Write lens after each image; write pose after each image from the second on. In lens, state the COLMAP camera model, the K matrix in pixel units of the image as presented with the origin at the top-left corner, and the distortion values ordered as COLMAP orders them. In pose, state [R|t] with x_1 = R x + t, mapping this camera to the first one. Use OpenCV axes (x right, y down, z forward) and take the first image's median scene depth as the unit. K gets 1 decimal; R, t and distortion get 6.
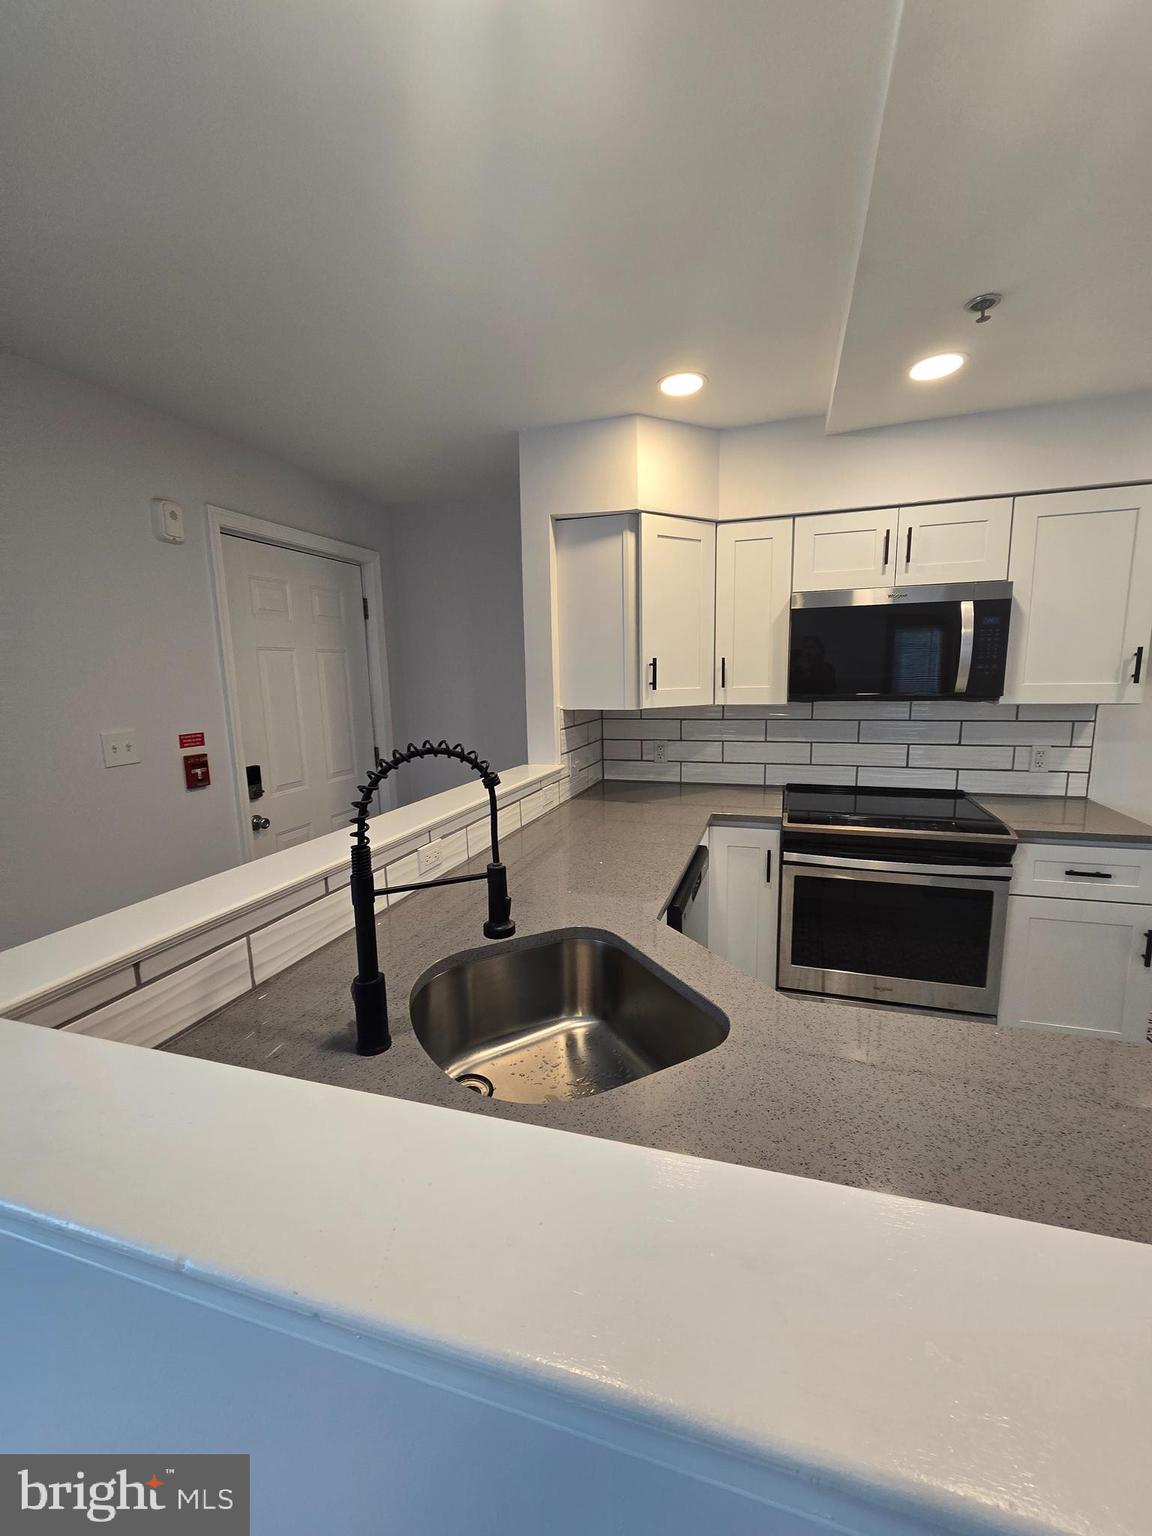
lens RADIAL K [[629.8, 0, 585.8], [0, 629.8, 774.1], [0, 0, 1]] dist [-0.002546, -0.000581]
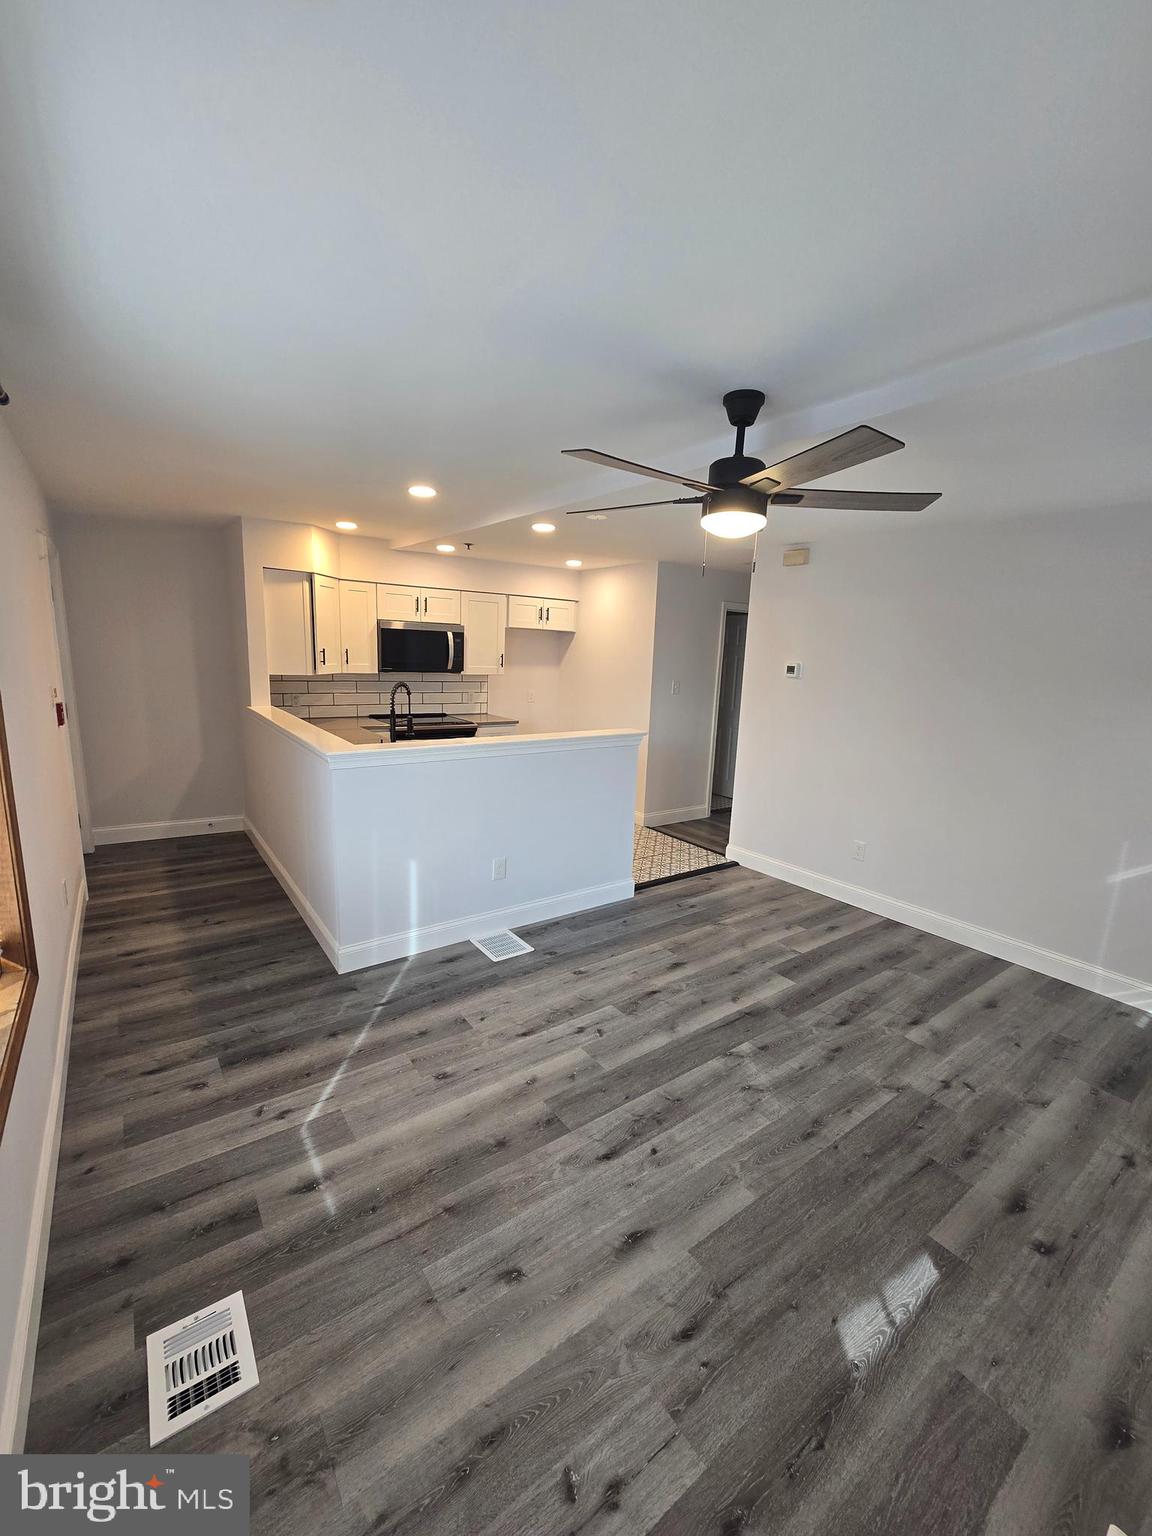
lens RADIAL K [[629.8, 0, 580.6], [0, 629.8, 770.9], [0, 0, 1]] dist [-0.002546, -0.000581]
pose [[0.600249, -0.109224, 0.792320, -1.001497], [0.074939, 0.993954, 0.080248, 0.096753], [-0.796294, 0.011207, 0.604805, -0.811342]]
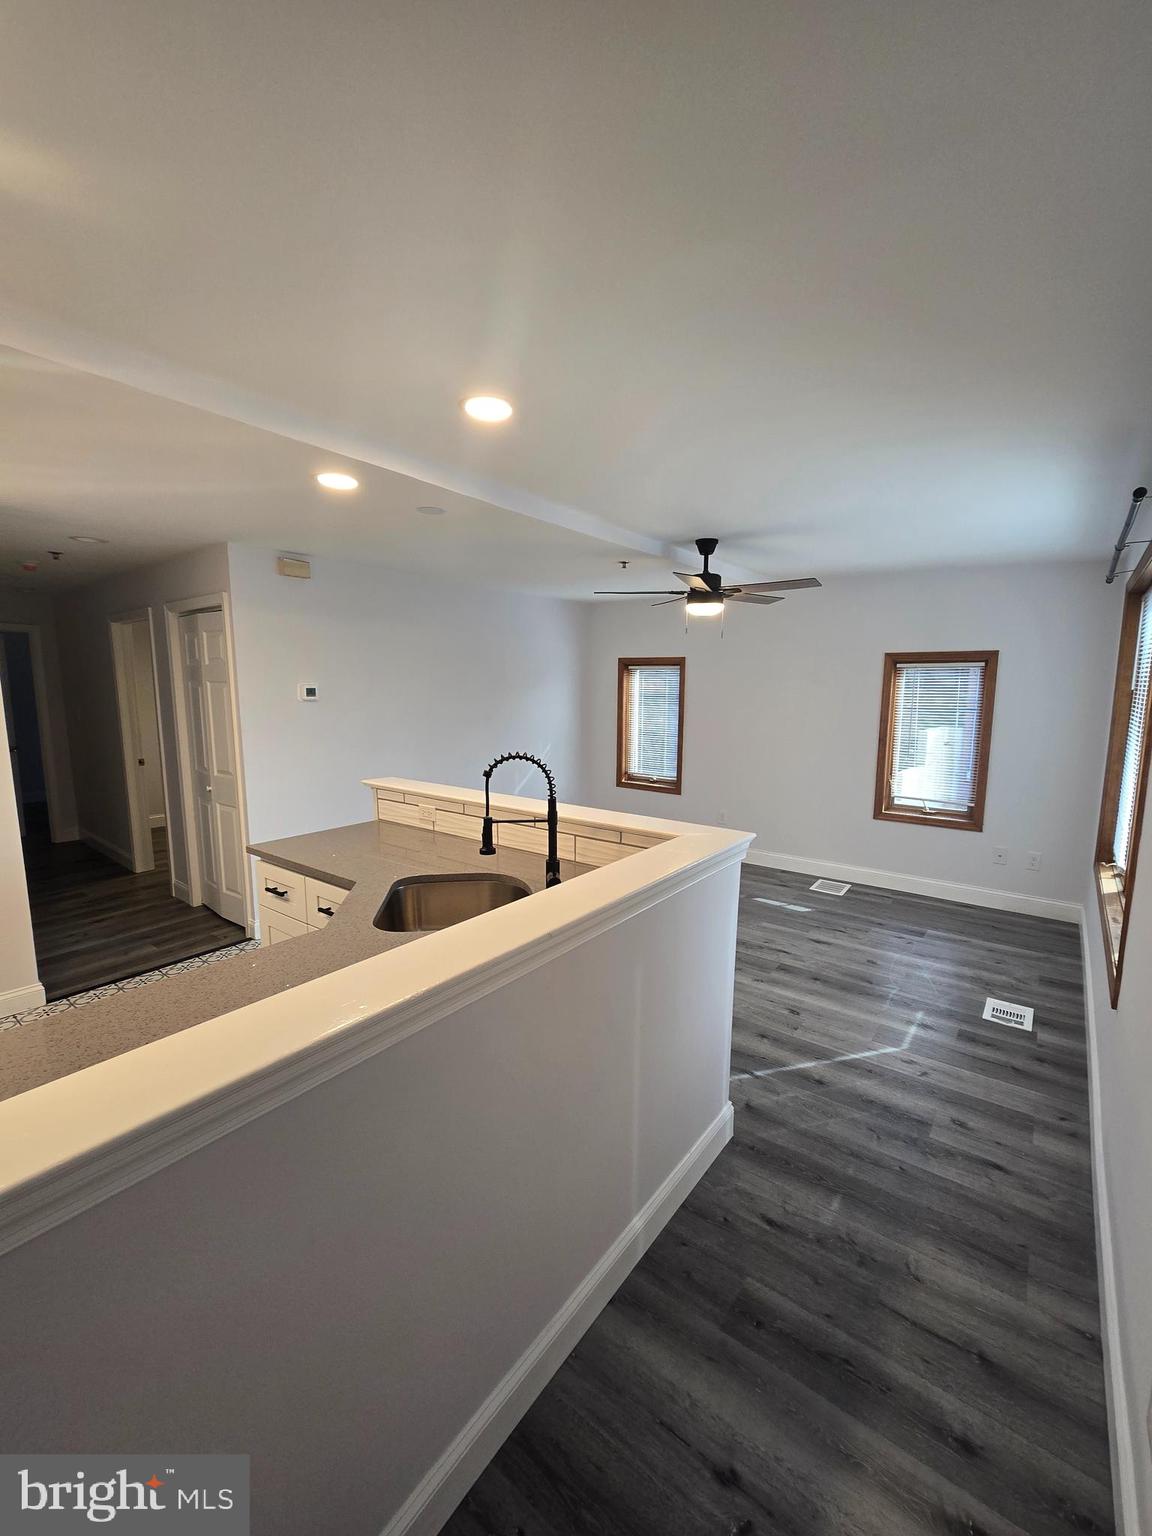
lens RADIAL K [[629.8, 0, 589.2], [0, 629.8, 773.6], [0, 0, 1]] dist [-0.002546, -0.000581]
pose [[-0.940700, -0.033704, 0.337563, -0.440070], [0.067542, 0.956524, 0.283725, -0.213803], [-0.332449, 0.289699, -0.897525, 1.063239]]
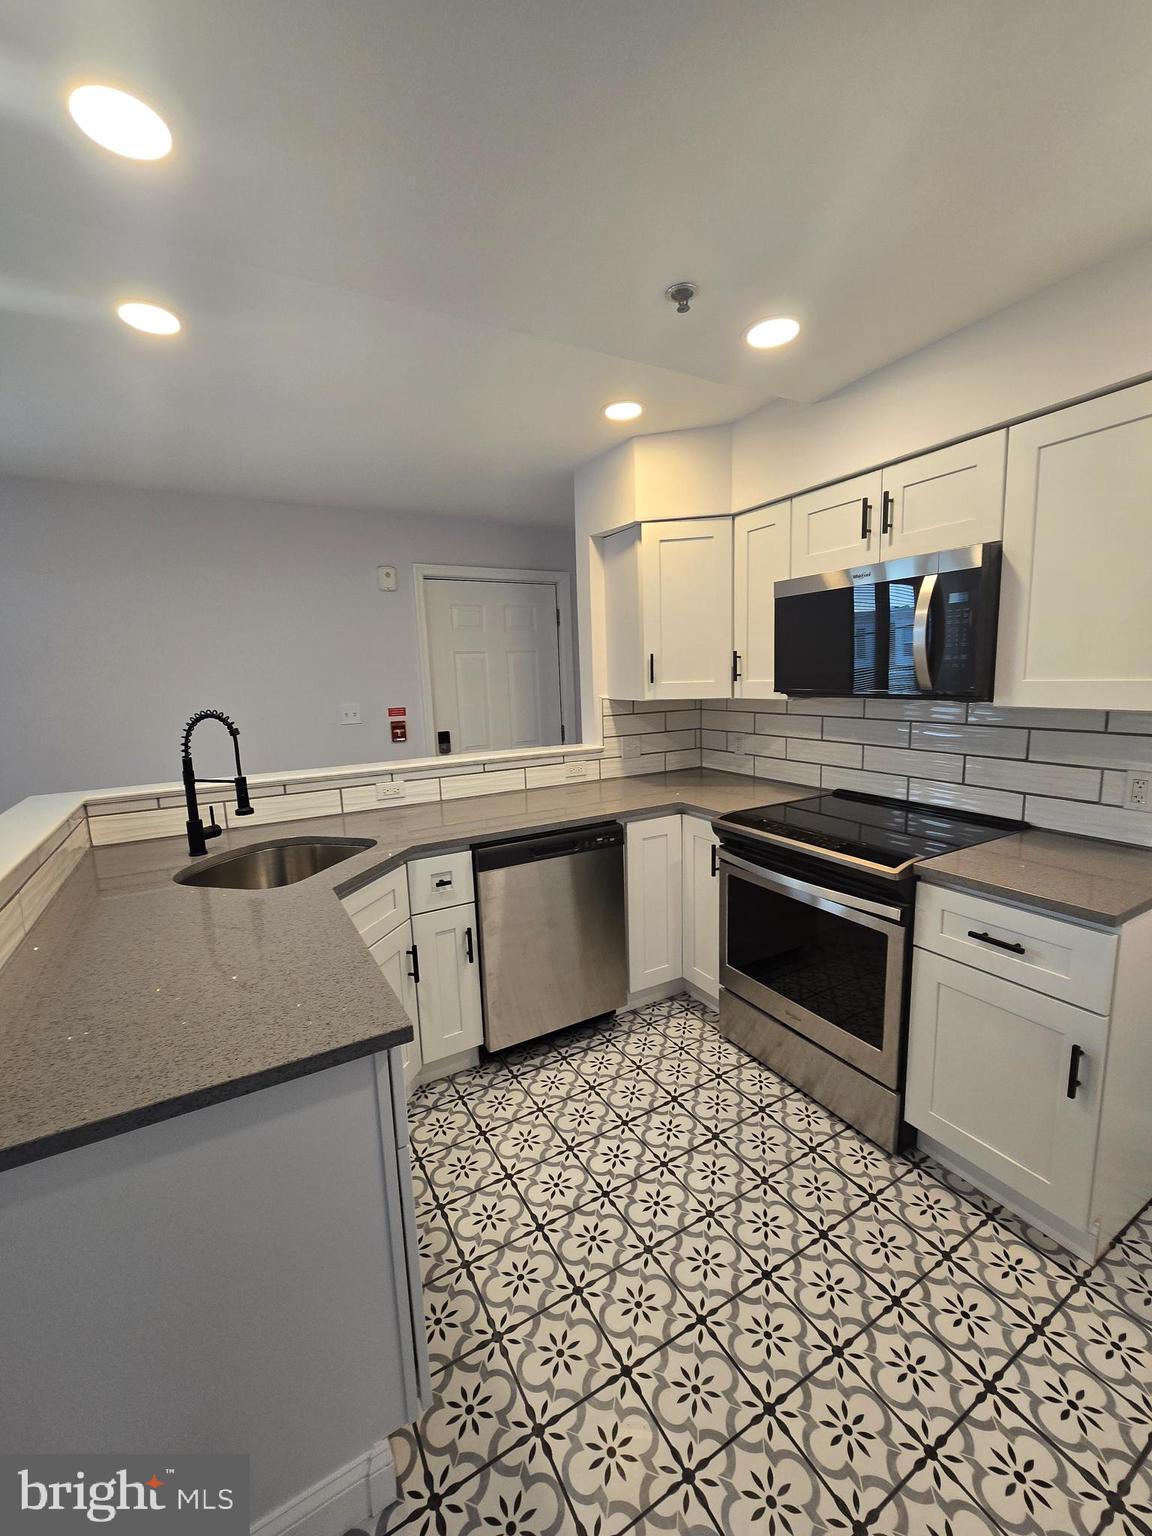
lens RADIAL K [[629.8, 0, 588.2], [0, 629.8, 773.3], [0, 0, 1]] dist [-0.002546, -0.000581]
pose [[0.738916, 0.104146, -0.665700, 0.778418], [-0.091647, 0.994335, 0.053833, -0.026746], [0.667536, 0.021231, 0.744275, 0.115839]]
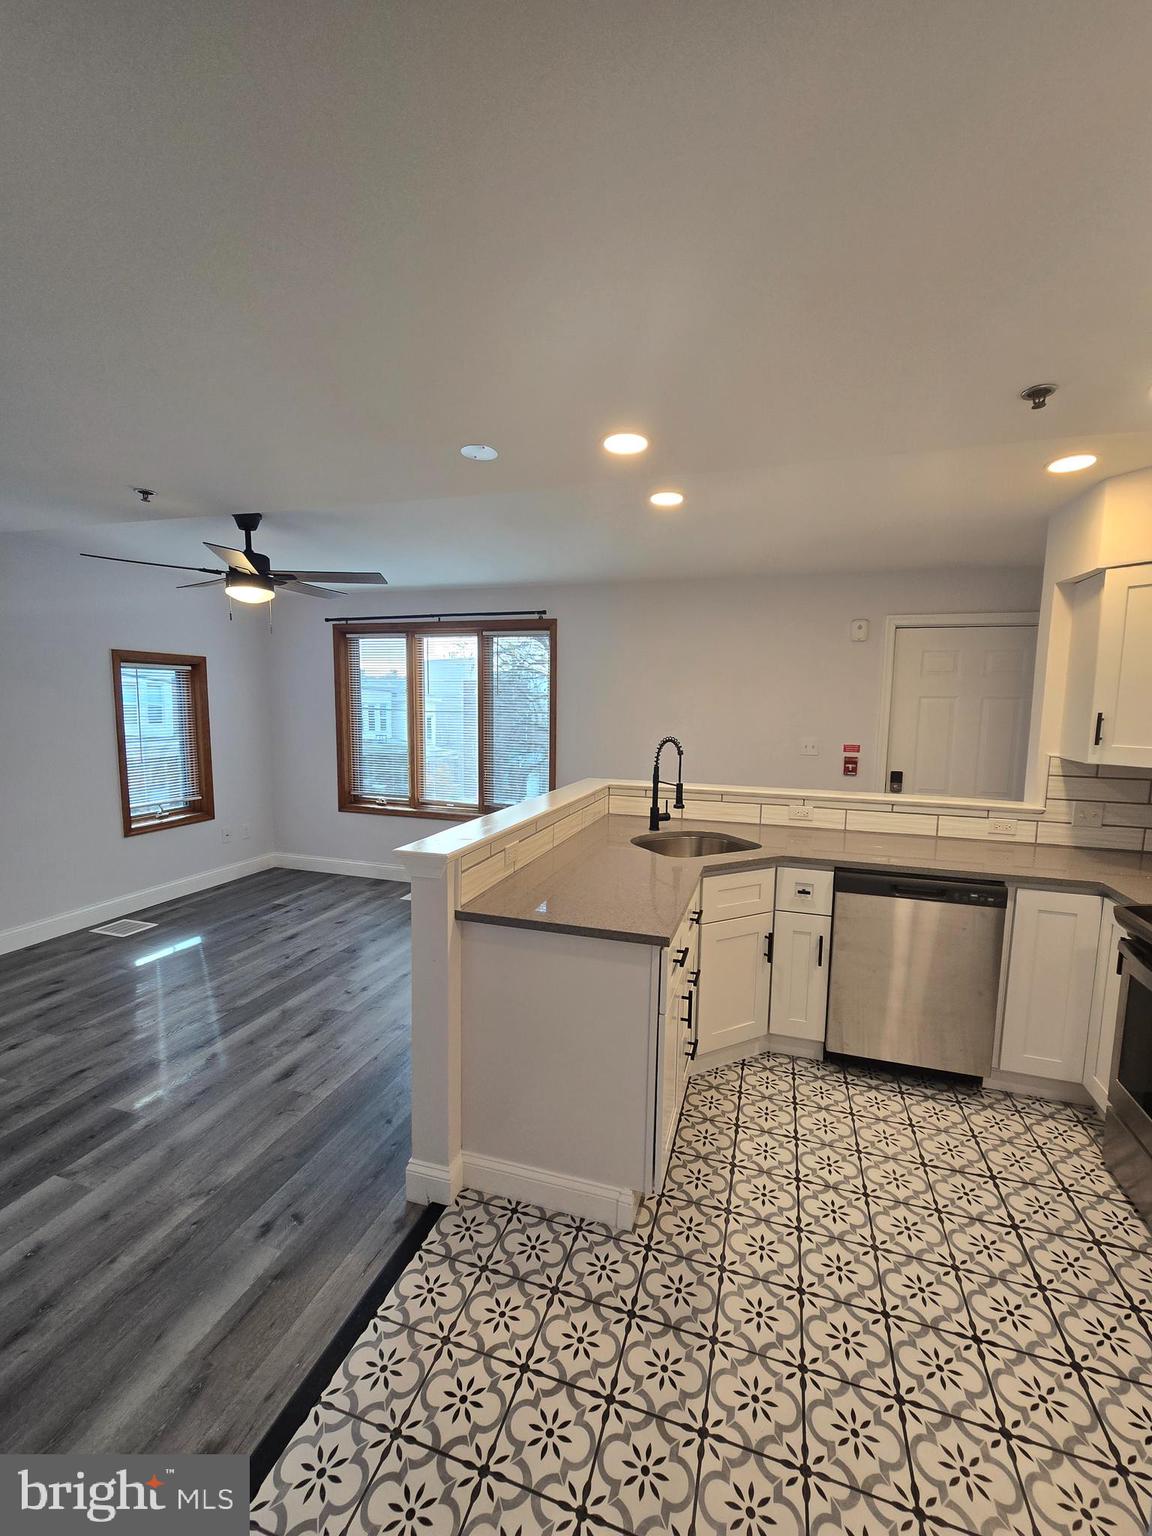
lens RADIAL K [[629.8, 0, 587.1], [0, 629.8, 773.2], [0, 0, 1]] dist [-0.002546, -0.000581]
pose [[0.000232, 0.131269, -0.991347, 1.087754], [-0.177139, 0.975675, 0.129153, -0.077554], [0.984186, 0.175576, 0.023480, 0.209735]]
